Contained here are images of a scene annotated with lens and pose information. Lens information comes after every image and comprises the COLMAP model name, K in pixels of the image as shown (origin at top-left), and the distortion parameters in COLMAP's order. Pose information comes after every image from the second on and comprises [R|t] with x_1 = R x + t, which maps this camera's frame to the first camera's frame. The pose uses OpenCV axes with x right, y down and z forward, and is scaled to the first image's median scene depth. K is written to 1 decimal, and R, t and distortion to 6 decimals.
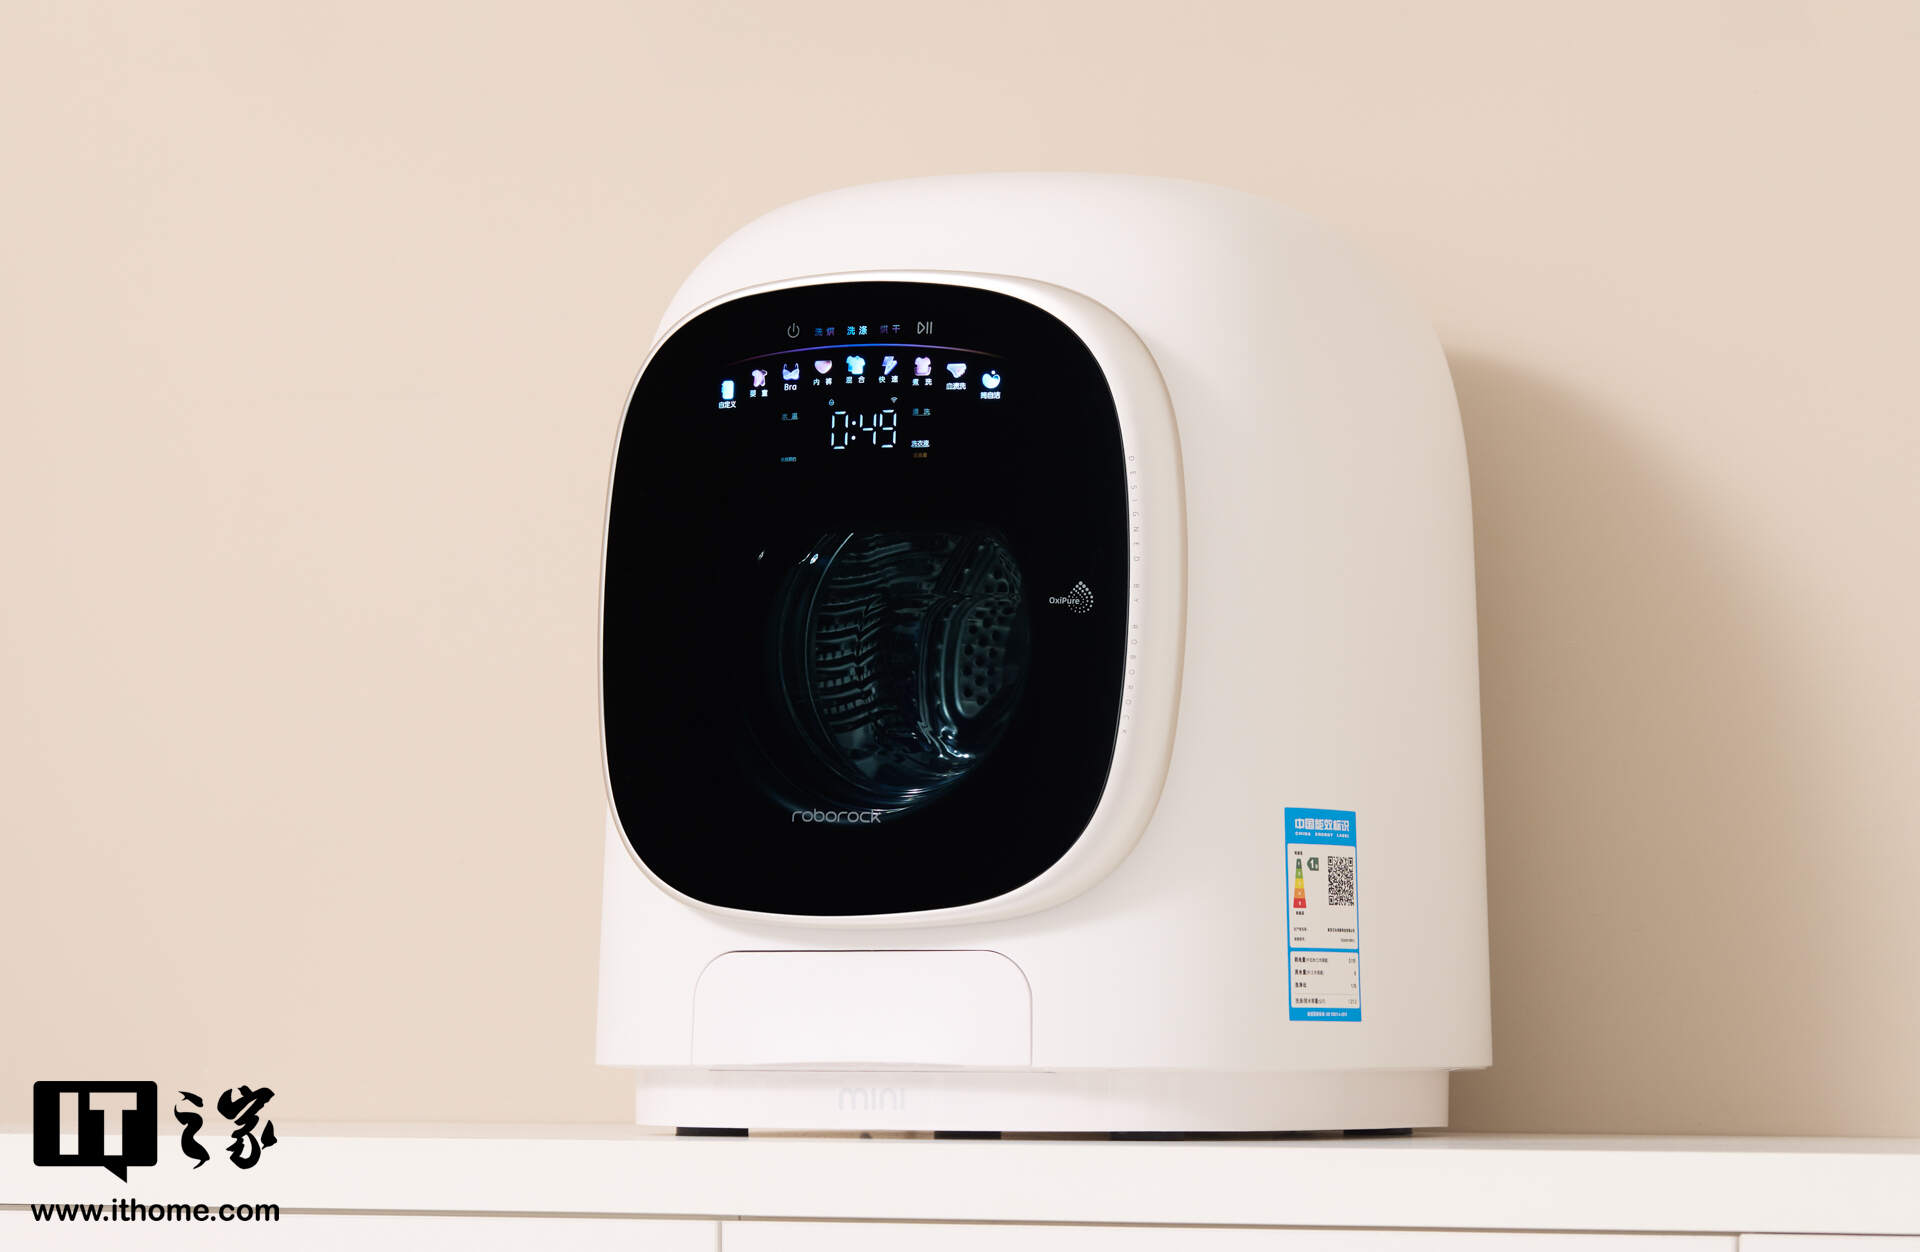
lens RADIAL K [[9278.5, 0, 960.0], [0, 9278.5, 626.0], [0, 0, 1]] dist [-0.172252, 4.658729]
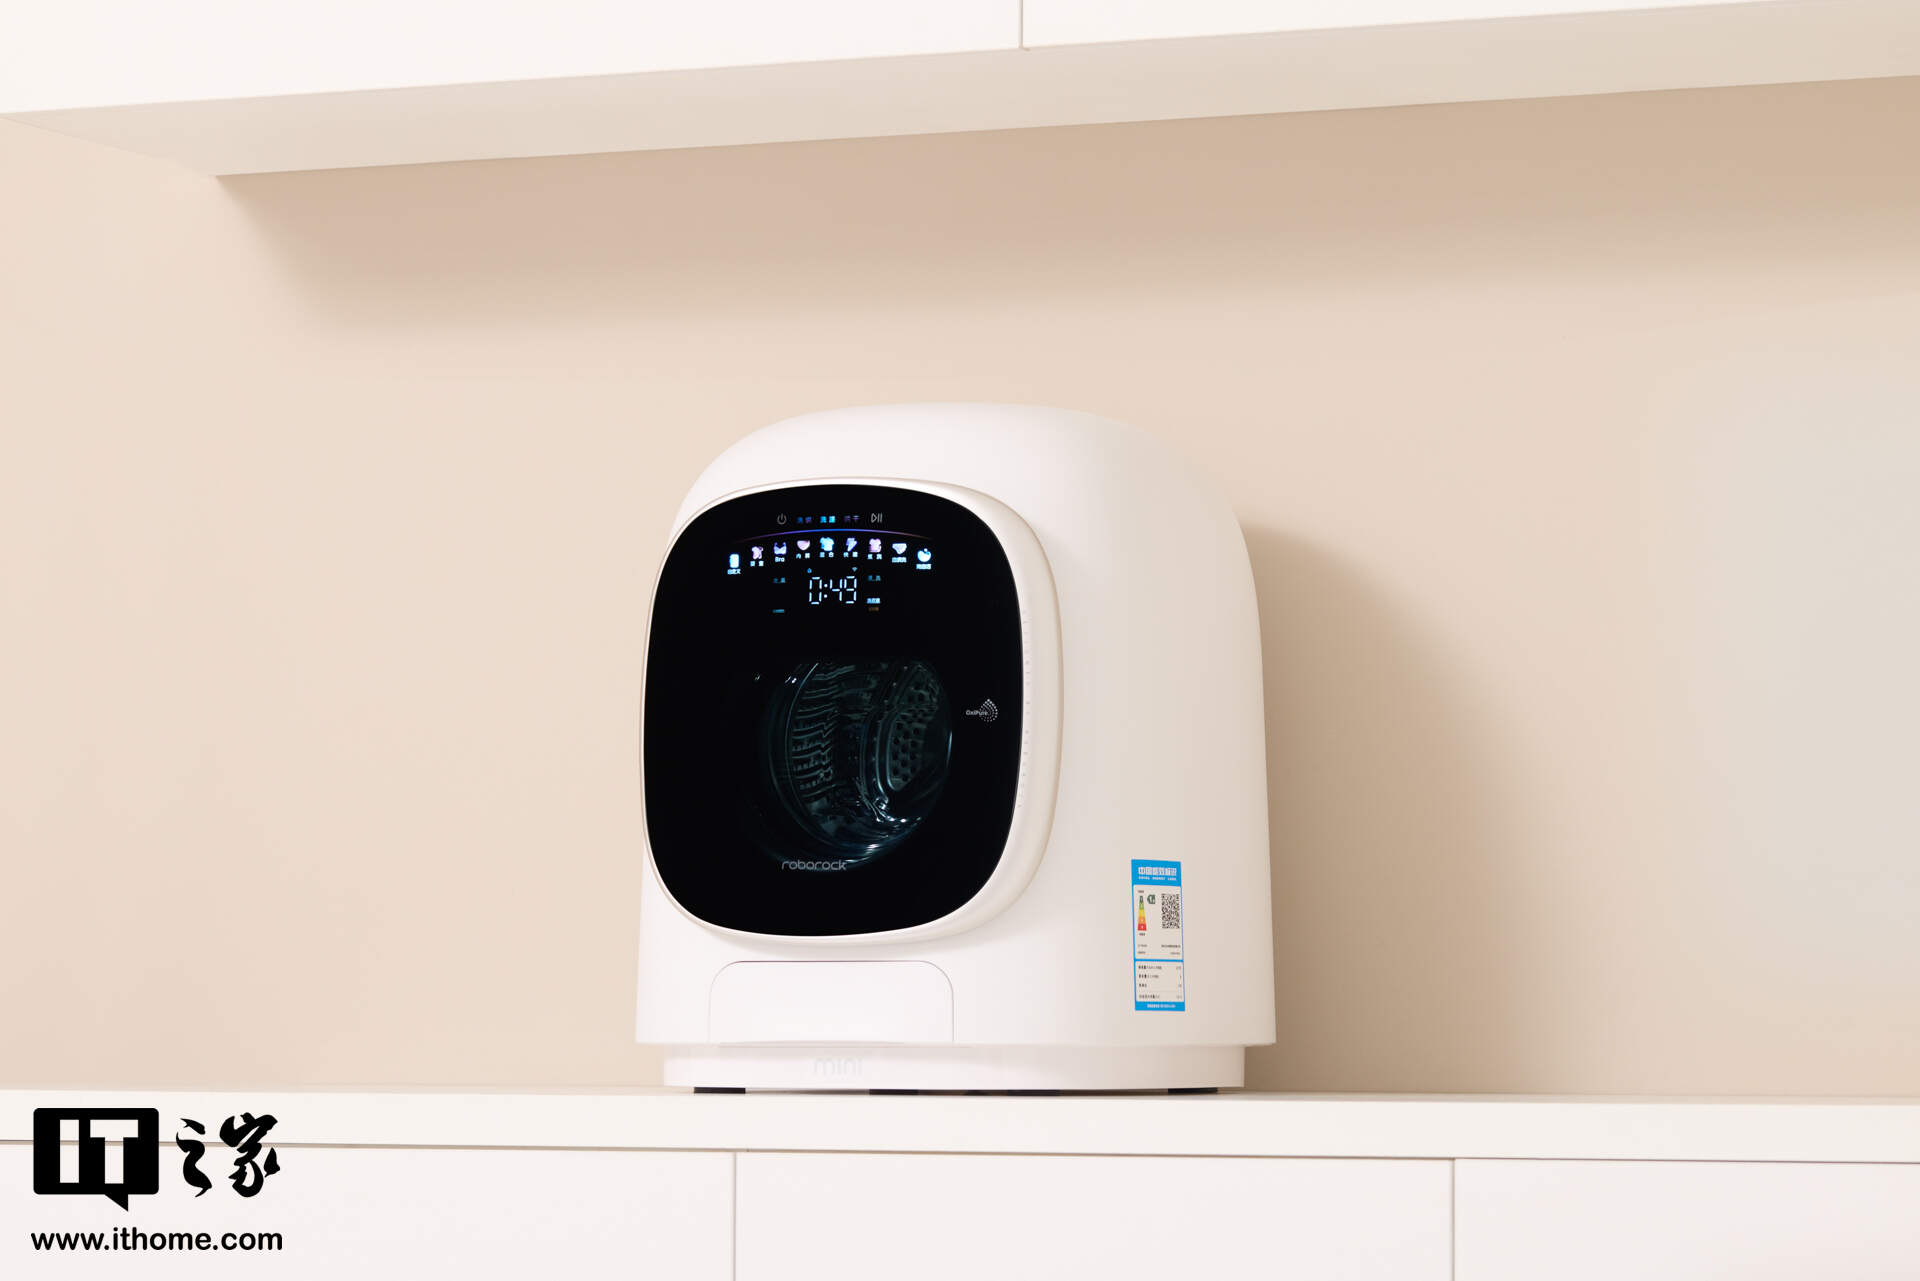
lens RADIAL K [[8564.7, 0, 960.0], [0, 8564.7, 640.5], [0, 0, 1]] dist [-0.063748, -0.730900]
pose [[0.999512, 0.001186, 0.031221, -0.031466], [-0.001246, 0.999997, 0.001909, -0.015982], [-0.031218, -0.001947, 0.999511, -0.295883]]
